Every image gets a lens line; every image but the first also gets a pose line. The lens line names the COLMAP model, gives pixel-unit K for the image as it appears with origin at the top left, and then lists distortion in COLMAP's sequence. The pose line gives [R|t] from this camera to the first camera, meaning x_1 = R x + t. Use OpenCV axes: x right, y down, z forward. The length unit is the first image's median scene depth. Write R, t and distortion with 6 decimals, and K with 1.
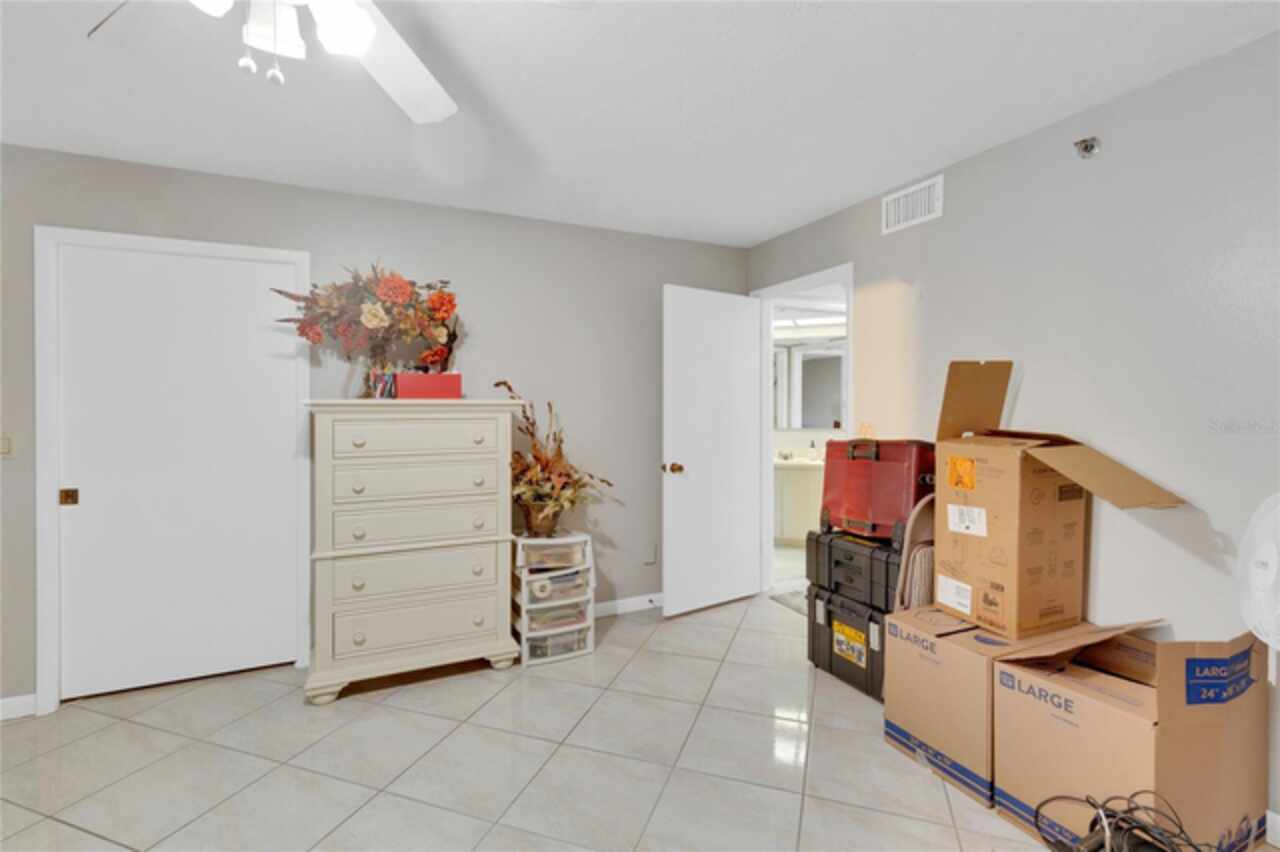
lens RADIAL K [[562.5, 0, 636.8], [0, 562.5, 412.2], [0, 0, 1]] dist [-0.000825, -0.000206]
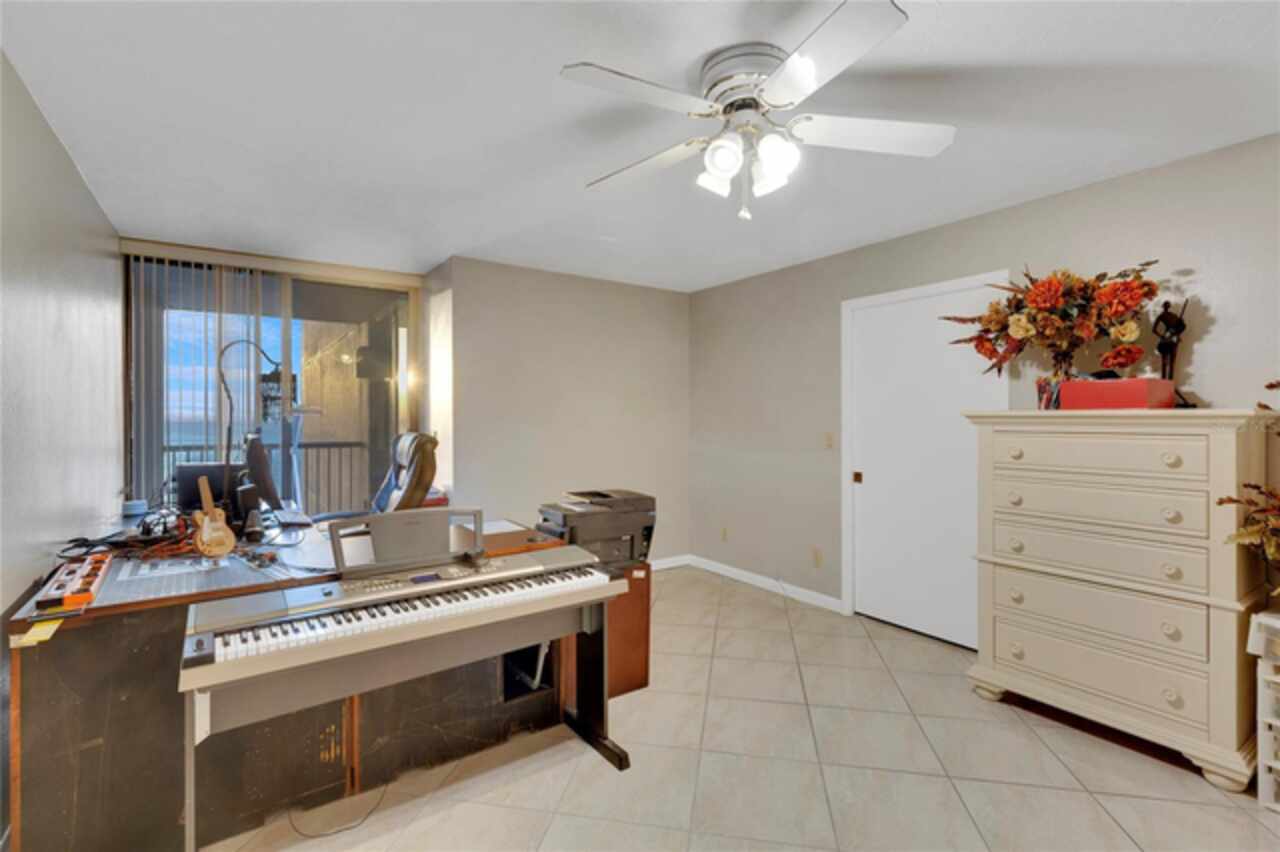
lens RADIAL K [[586.3, 0, 660.6], [0, 586.3, 424.8], [0, 0, 1]] dist [0.000369, -0.000901]
pose [[0.183669, 0.016033, -0.982857, 0.397399], [-0.010721, 0.999840, 0.014306, -0.006092], [0.982930, 0.007910, 0.183811, 0.182146]]
